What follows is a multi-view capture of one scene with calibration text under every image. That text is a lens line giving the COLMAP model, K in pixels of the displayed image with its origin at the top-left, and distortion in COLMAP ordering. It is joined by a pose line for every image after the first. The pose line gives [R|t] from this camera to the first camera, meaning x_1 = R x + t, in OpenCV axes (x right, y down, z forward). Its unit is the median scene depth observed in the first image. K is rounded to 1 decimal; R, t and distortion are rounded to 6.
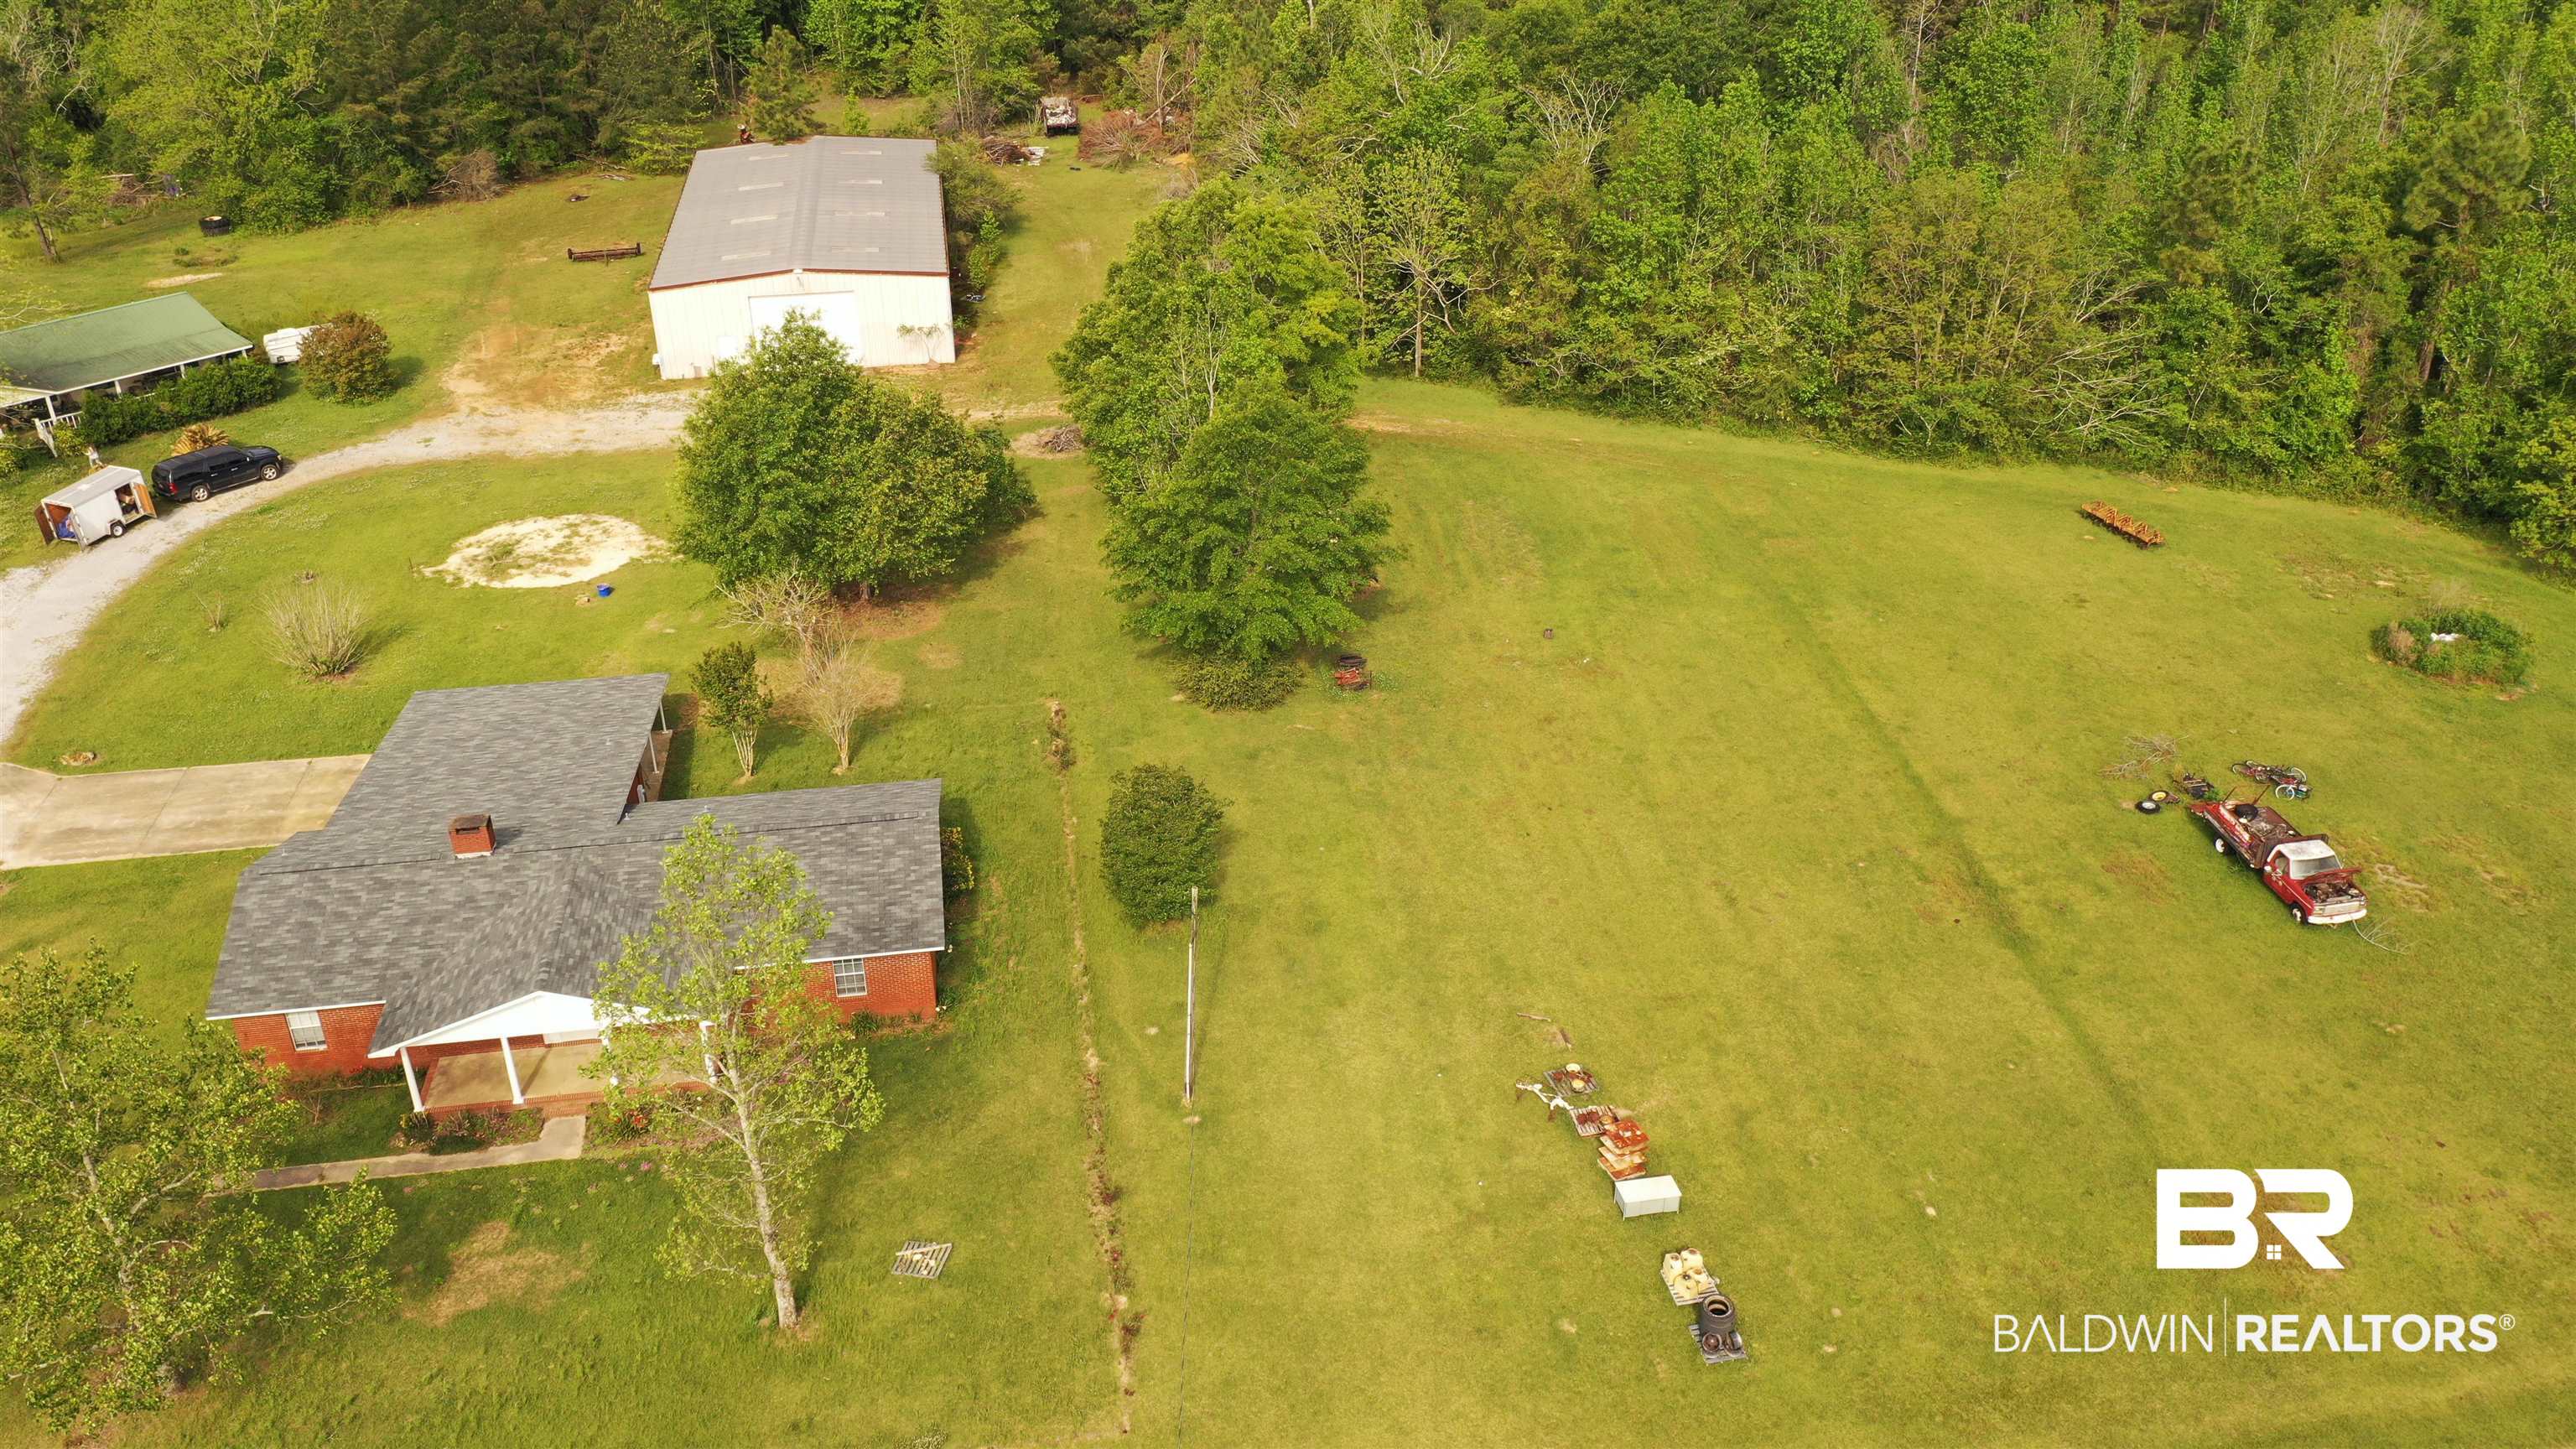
lens RADIAL K [[2032.3, 0, 1290.2], [0, 2032.3, 704.6], [0, 0, 1]] dist [0.015864, -0.001766]
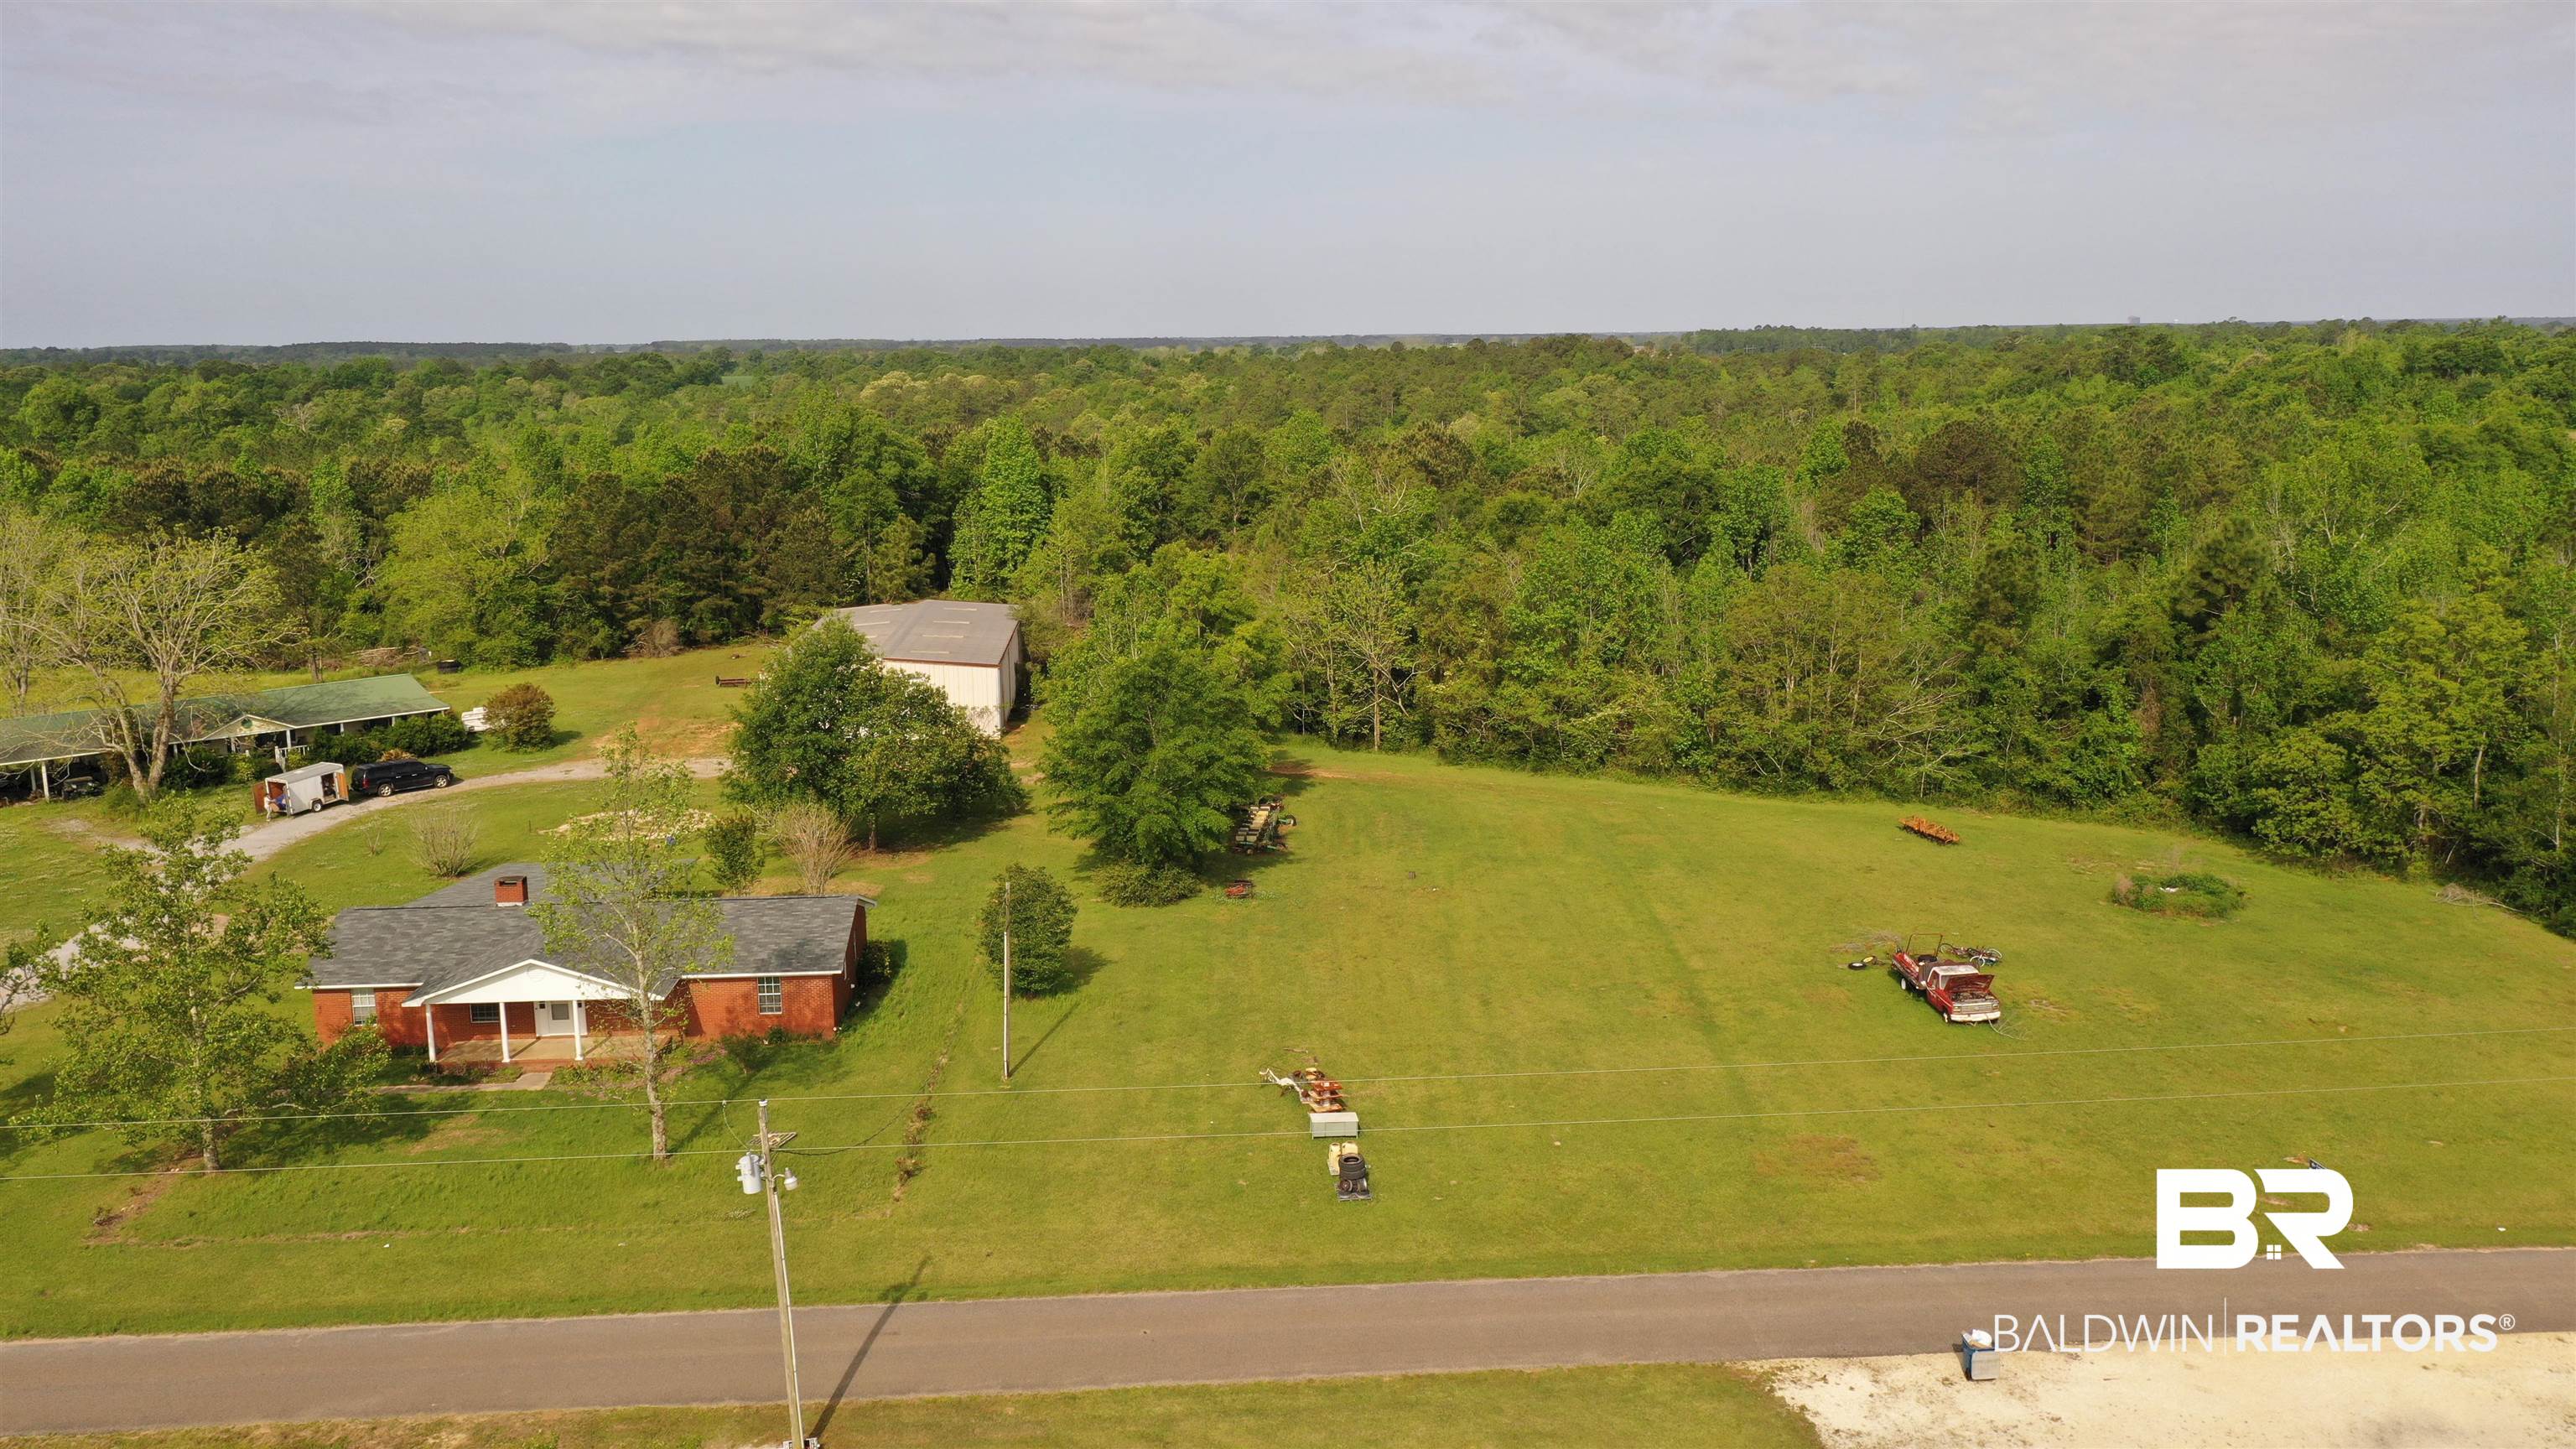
lens RADIAL K [[2032.3, 0, 1290.2], [0, 2032.3, 704.6], [0, 0, 1]] dist [0.015864, -0.001766]
pose [[0.994840, 0.012445, -0.100685, 0.148905], [-0.043671, 0.948324, -0.314283, 0.214537], [0.091571, 0.317059, 0.943975, -0.157786]]
